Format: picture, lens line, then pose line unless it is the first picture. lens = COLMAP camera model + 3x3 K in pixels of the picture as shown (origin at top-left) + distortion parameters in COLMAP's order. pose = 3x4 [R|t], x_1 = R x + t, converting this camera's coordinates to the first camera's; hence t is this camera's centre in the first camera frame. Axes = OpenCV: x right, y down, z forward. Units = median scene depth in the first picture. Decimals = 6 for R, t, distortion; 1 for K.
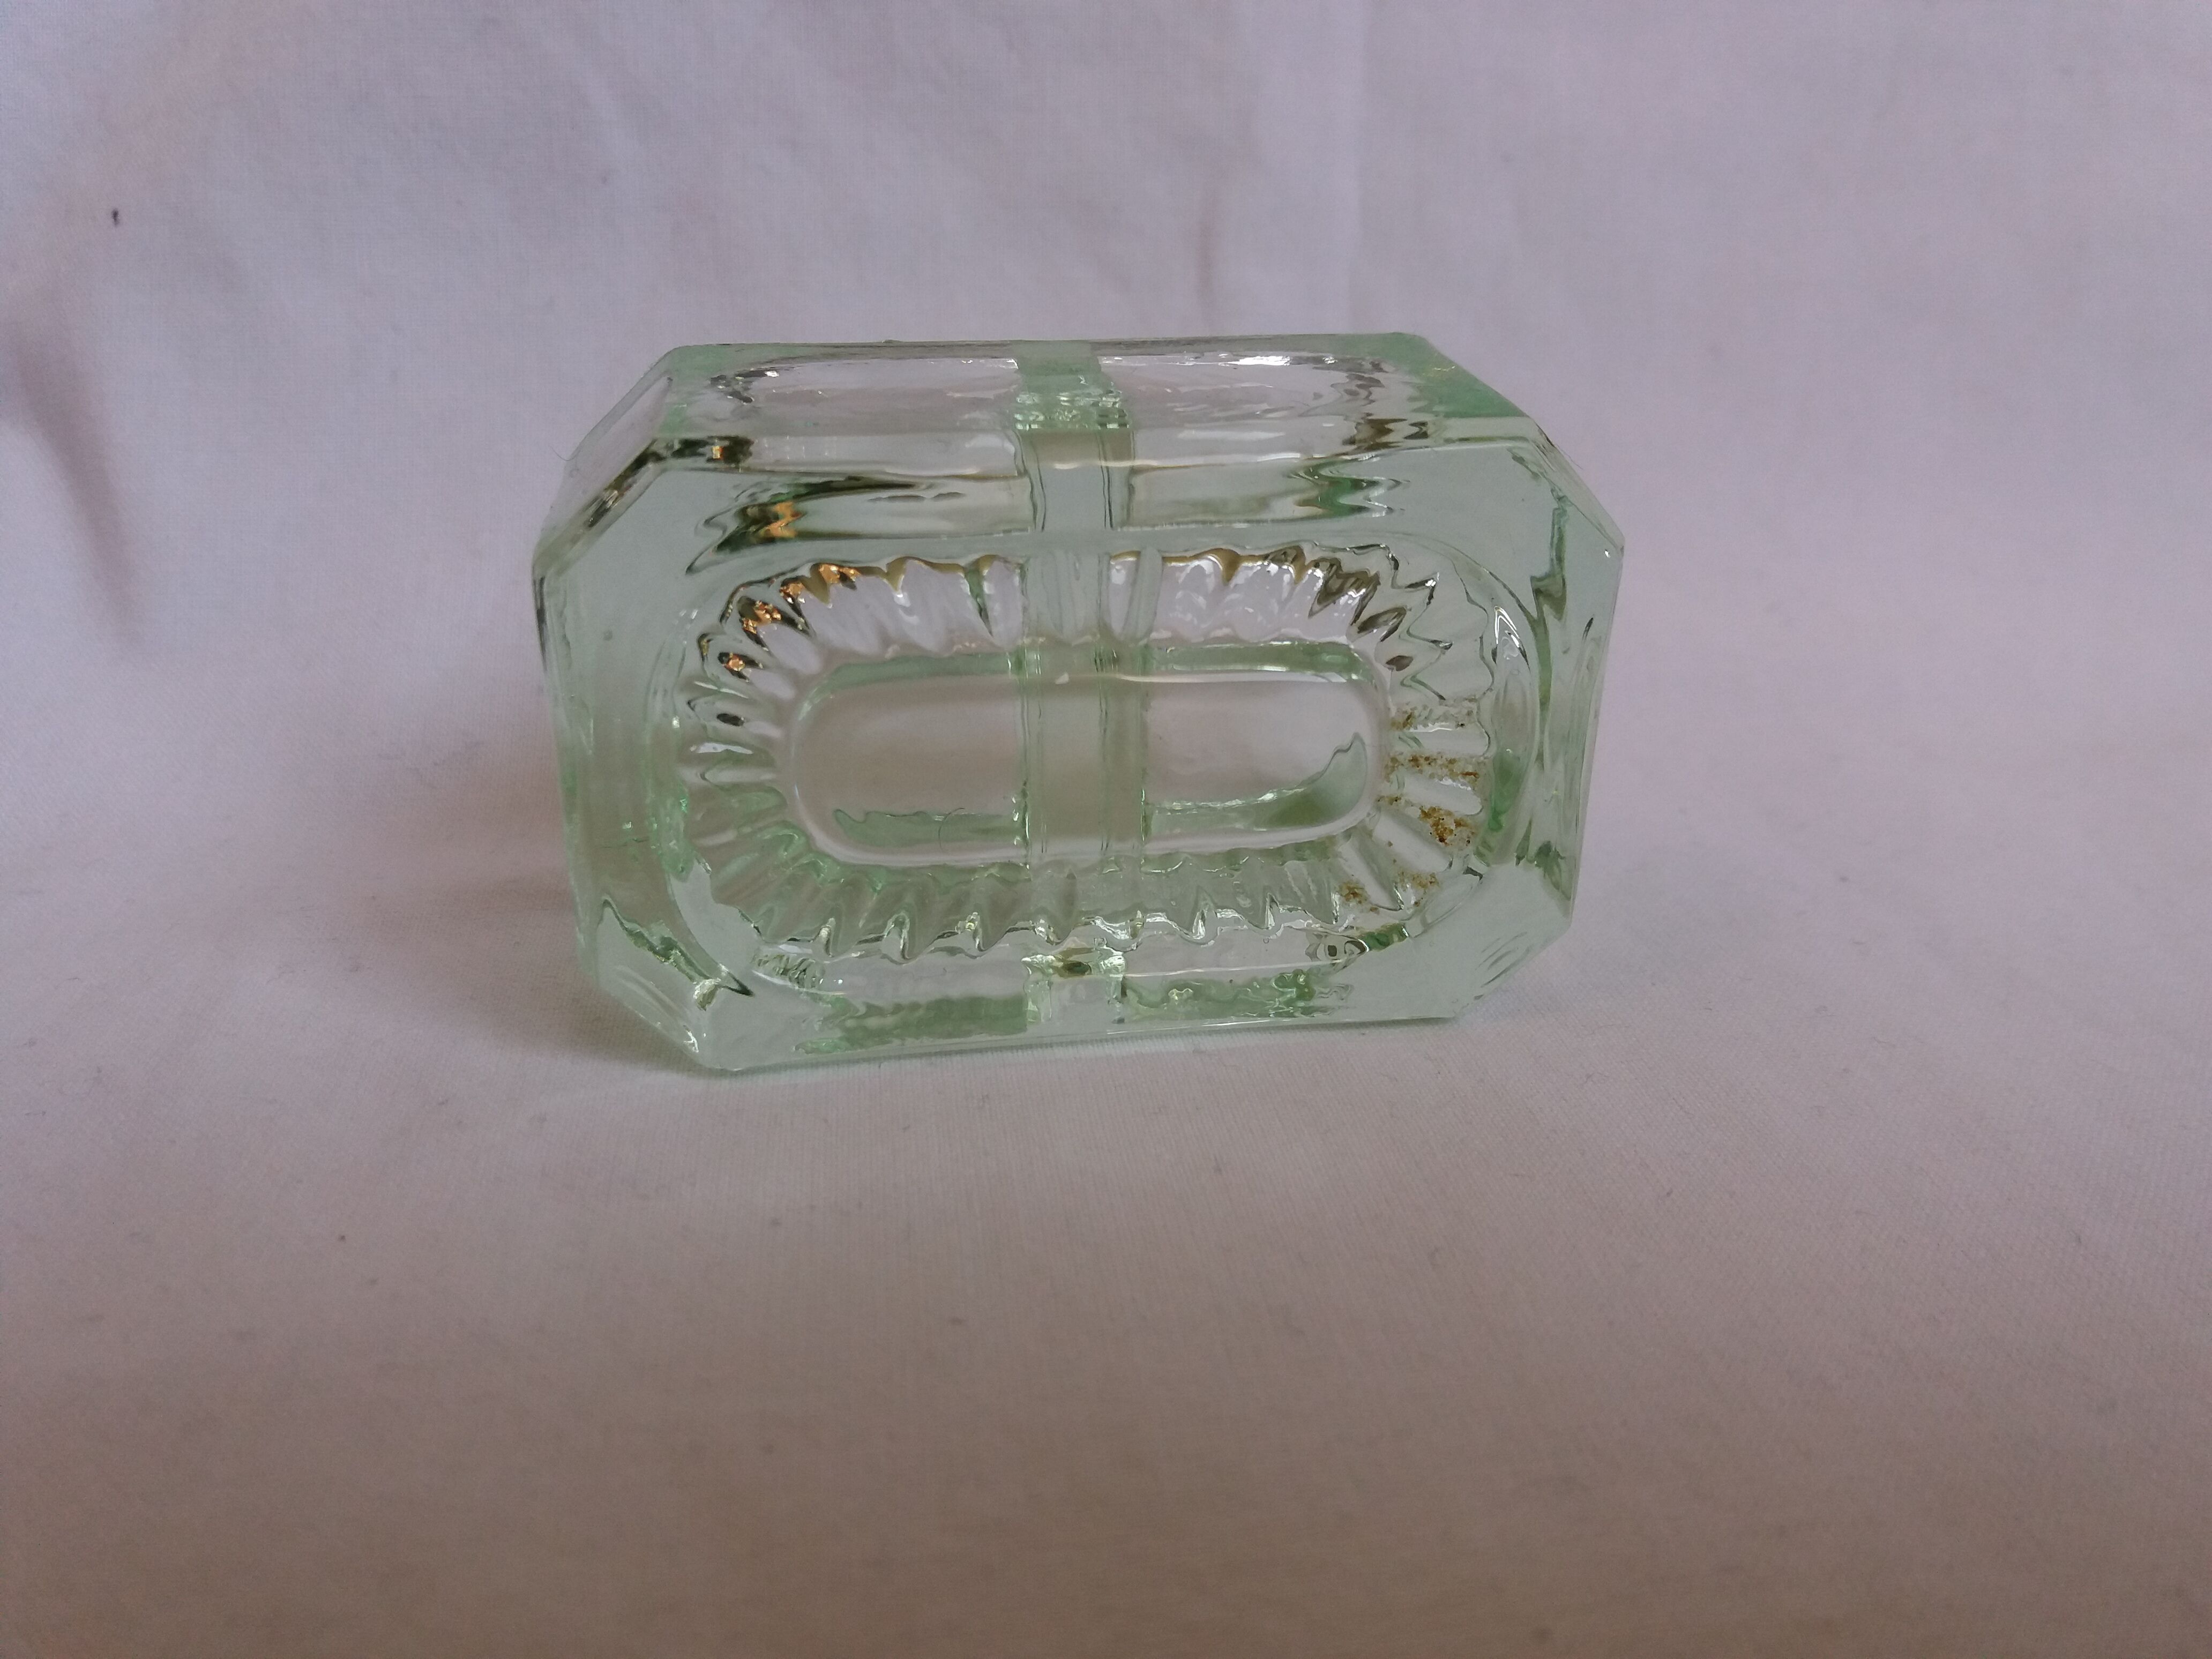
lens RADIAL K [[2031.0, 0, 1090.7], [0, 2031.0, 830.8], [0, 0, 1]] dist [-0.015101, -0.023999]
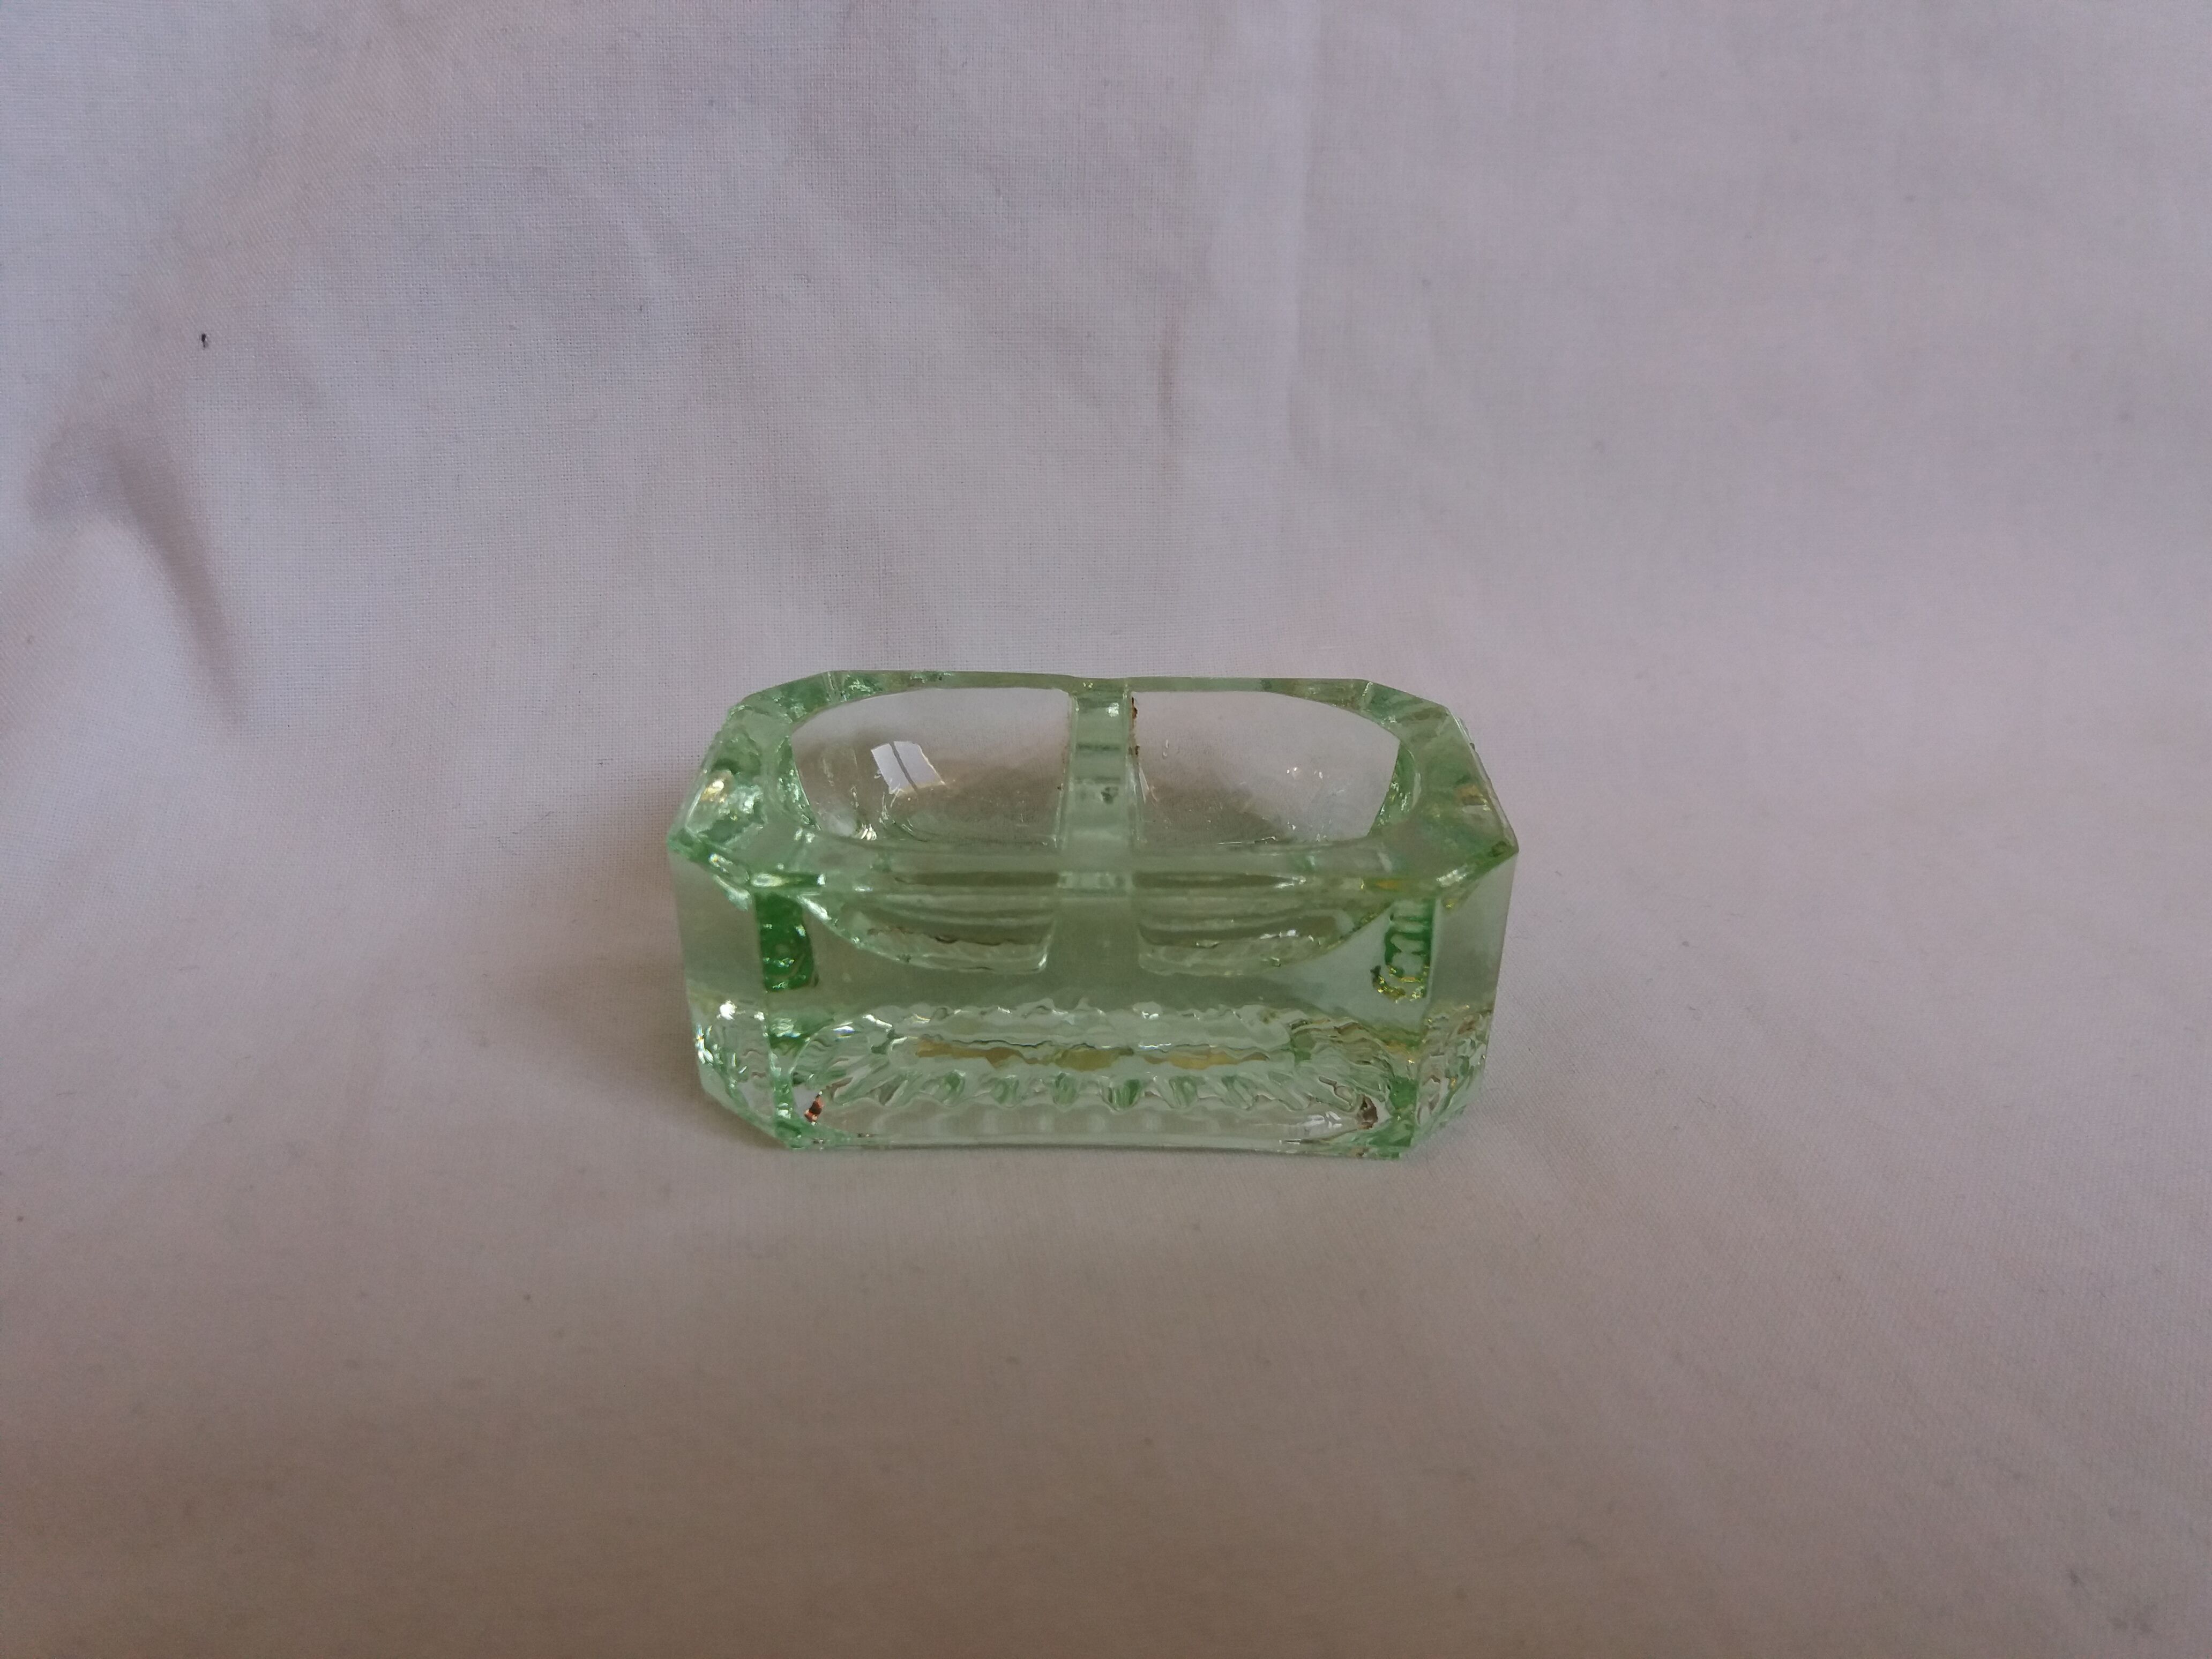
lens RADIAL K [[2031.0, 0, 1119.4], [0, 2031.0, 849.1], [0, 0, 1]] dist [-0.015101, -0.023999]
pose [[0.997861, -0.003099, 0.065295, -0.048240], [-0.003239, 0.995304, 0.096749, -0.132480], [-0.065289, -0.096754, 0.993165, -0.179366]]
